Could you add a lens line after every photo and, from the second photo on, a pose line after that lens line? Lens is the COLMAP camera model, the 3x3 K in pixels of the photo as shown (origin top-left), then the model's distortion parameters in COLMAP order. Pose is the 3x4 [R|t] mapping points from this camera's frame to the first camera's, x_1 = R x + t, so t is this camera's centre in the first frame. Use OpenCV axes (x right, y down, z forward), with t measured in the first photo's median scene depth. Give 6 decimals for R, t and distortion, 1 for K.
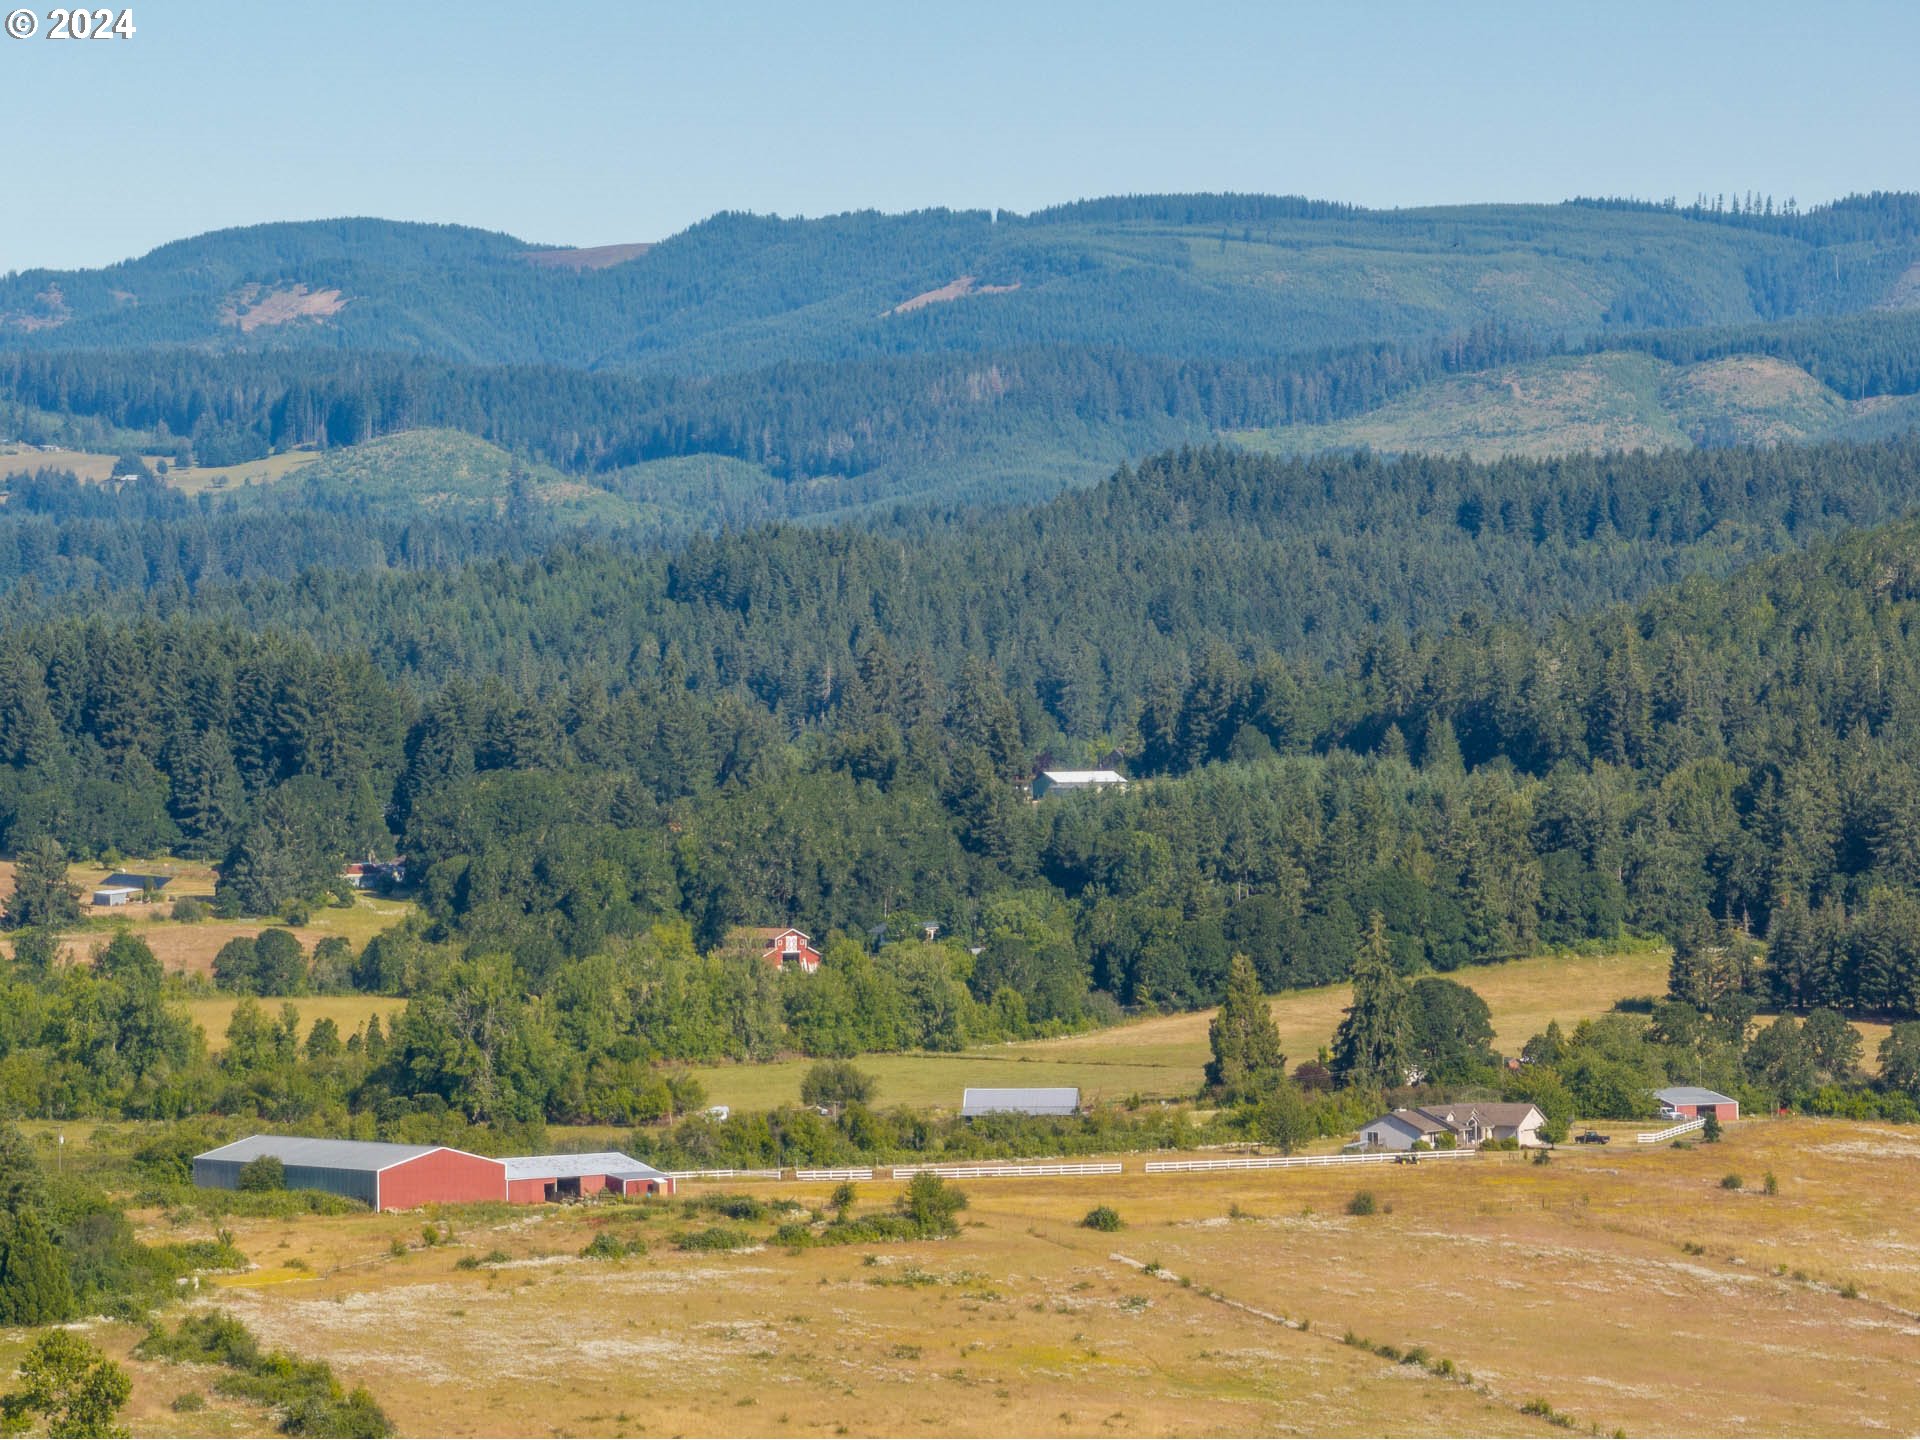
lens RADIAL K [[8665.8, 0, 921.3], [0, 8665.8, 727.6], [0, 0, 1]] dist [0.320991, 21.805488]
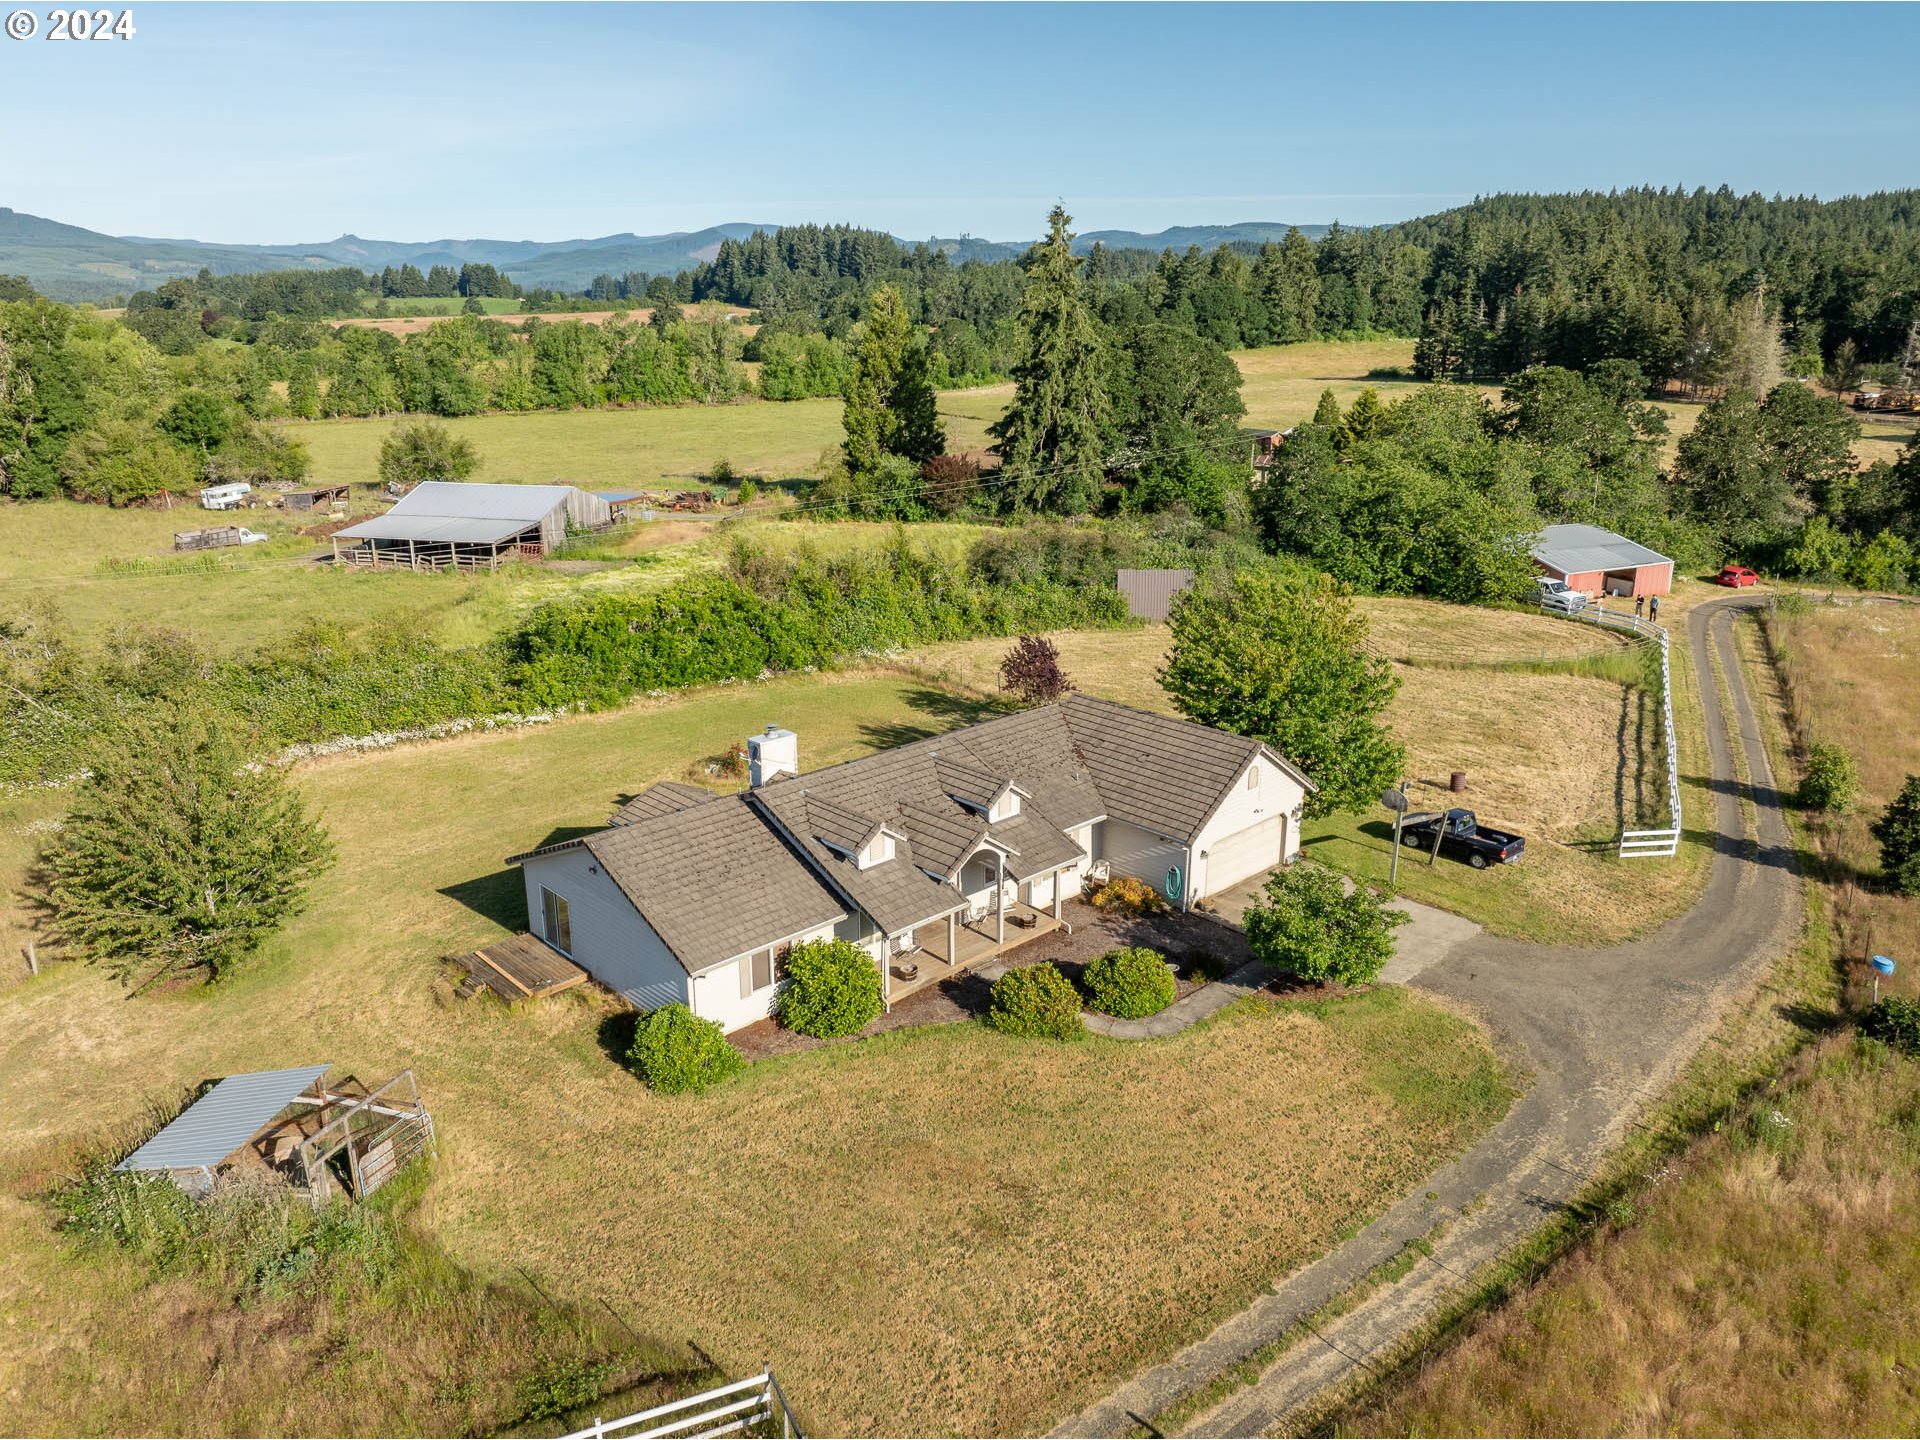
lens RADIAL K [[1312.1, 0, 960.0], [0, 1312.1, 720.0], [0, 0, 1]] dist [-0.019570, -0.000168]
pose [[0.983135, 0.065071, -0.170911, 0.043867], [-0.012883, 0.956879, 0.290202, 0.020041], [0.182425, -0.283106, 0.941580, 0.617159]]
